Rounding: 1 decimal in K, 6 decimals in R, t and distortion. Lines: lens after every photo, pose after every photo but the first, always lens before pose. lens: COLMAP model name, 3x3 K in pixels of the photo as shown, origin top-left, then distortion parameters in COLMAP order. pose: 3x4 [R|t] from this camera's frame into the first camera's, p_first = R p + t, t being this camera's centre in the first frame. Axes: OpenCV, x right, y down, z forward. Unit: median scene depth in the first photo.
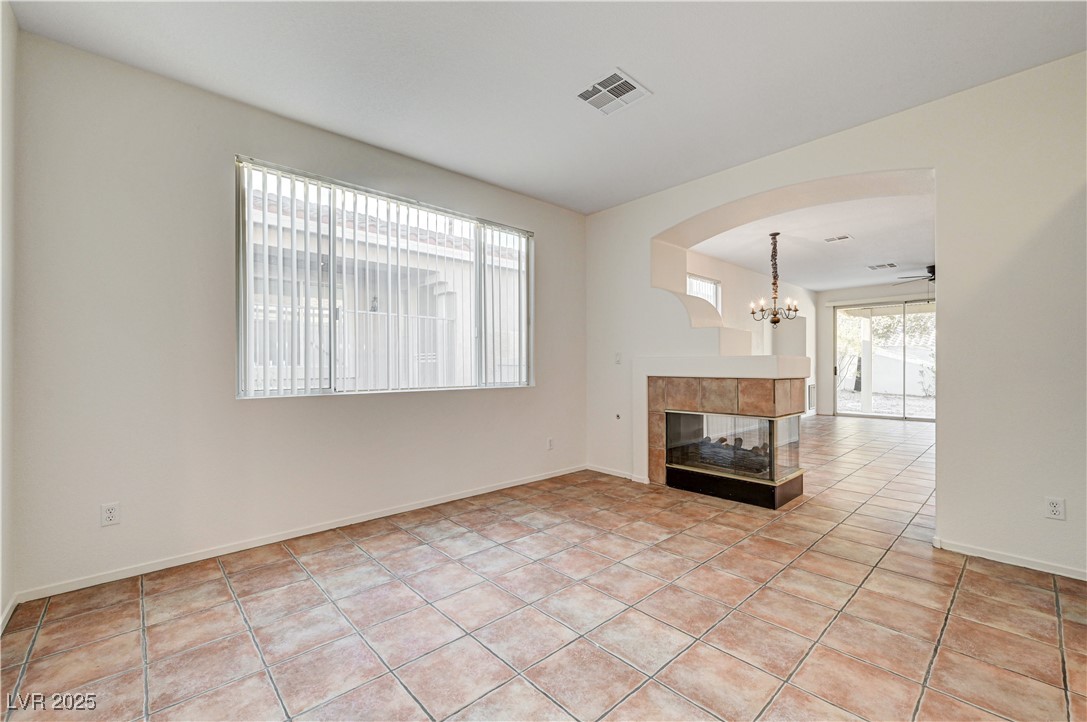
lens RADIAL K [[445.4, 0, 540.2], [0, 445.4, 365.4], [0, 0, 1]] dist [0.000412, -0.000078]
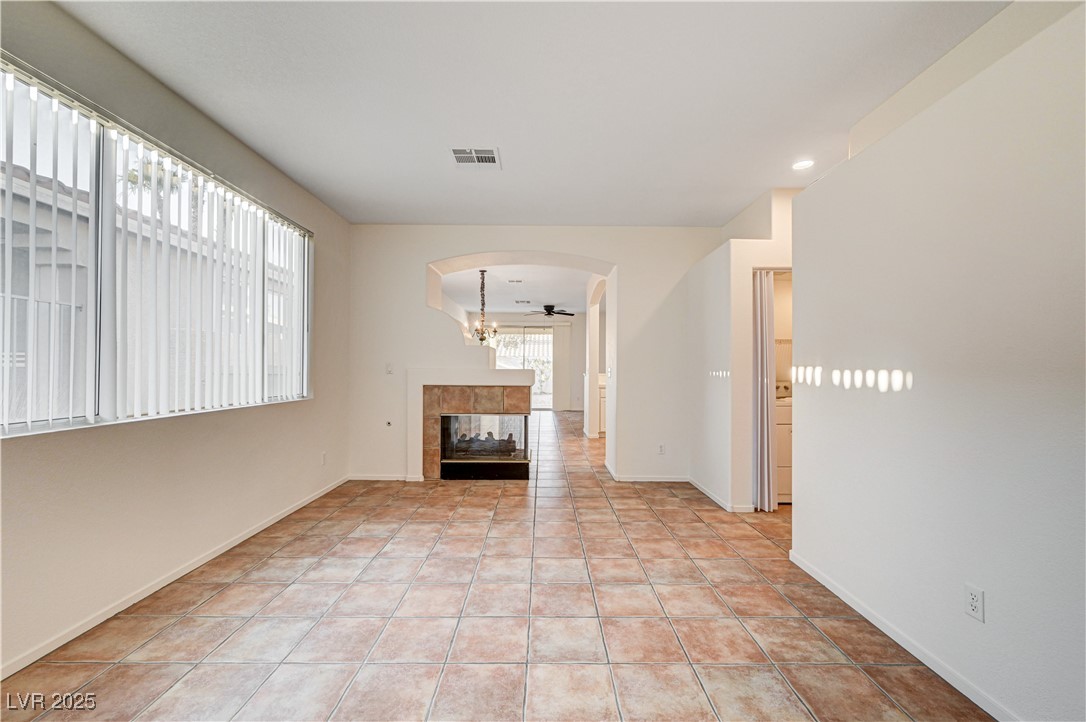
lens RADIAL K [[444.9, 0, 534.7], [0, 444.9, 364.3], [0, 0, 1]] dist [0.000412, -0.000078]
pose [[0.678112, 0.012637, 0.734850, -0.478774], [-0.009009, 0.999920, -0.008882, -0.025305], [-0.734904, -0.000597, 0.678171, 0.038216]]
